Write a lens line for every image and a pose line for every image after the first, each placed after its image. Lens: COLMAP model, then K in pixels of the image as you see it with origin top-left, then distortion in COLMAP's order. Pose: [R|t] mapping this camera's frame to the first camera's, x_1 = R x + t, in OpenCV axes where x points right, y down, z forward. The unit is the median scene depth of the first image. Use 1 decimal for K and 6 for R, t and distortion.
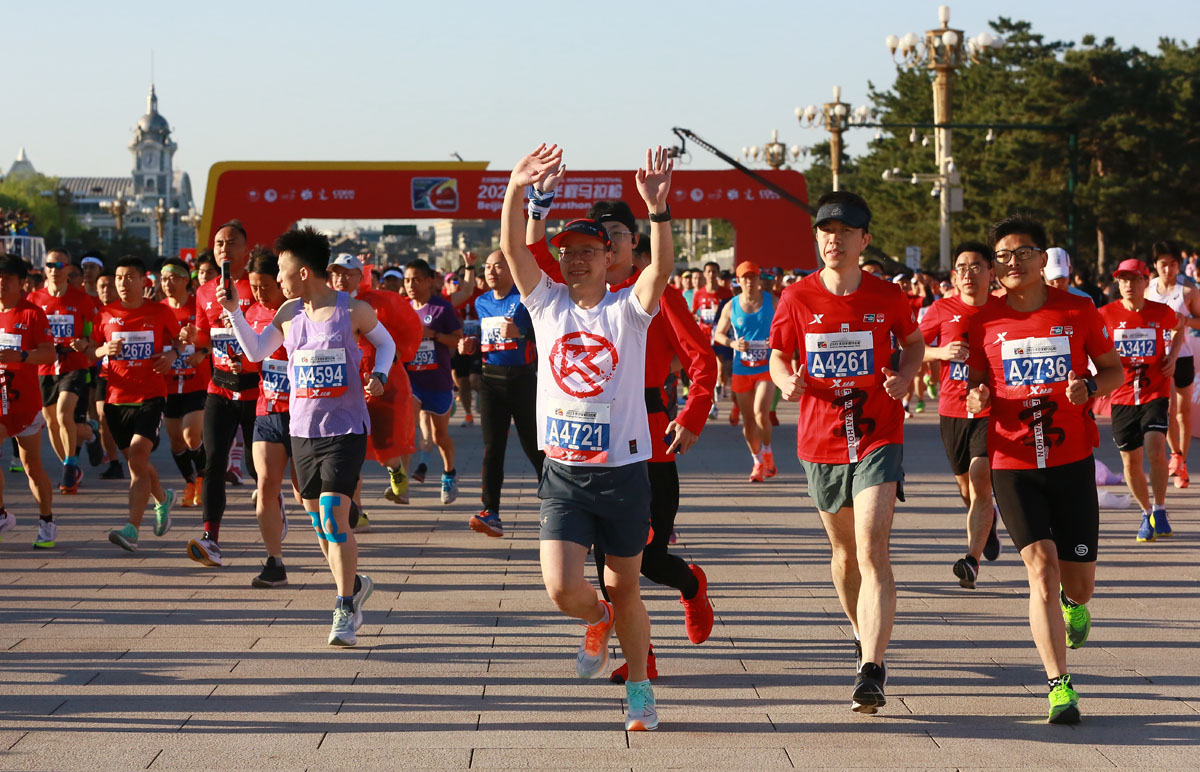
lens RADIAL K [[3927.4, 0, 594.8], [0, 3927.4, 384.3], [0, 0, 1]] dist [-0.189635, 0.000000]
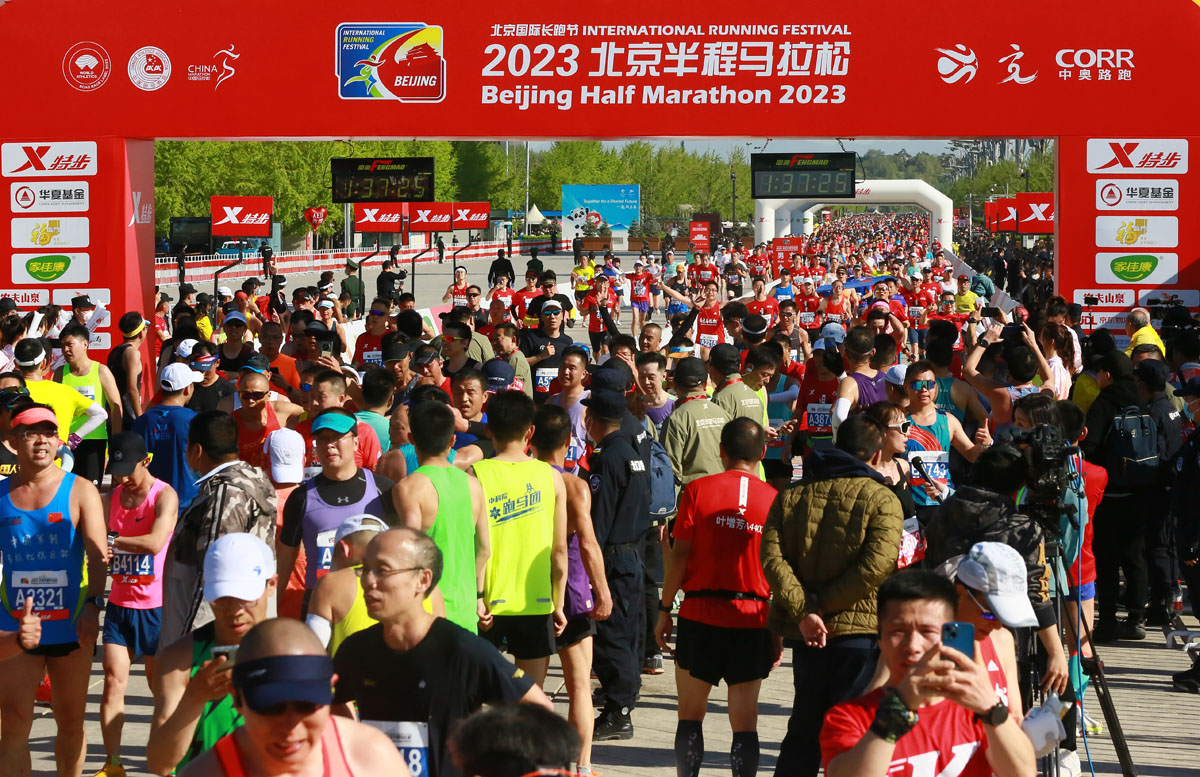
lens RADIAL K [[3349.2, 0, 620.2], [0, 3349.2, 353.5], [0, 0, 1]] dist [0.118930, 0.000000]
pose [[0.997957, 0.004456, -0.063740, 0.005414], [-0.000517, 0.998096, 0.061672, -0.040489], [0.063894, -0.061513, 0.996059, 0.666040]]
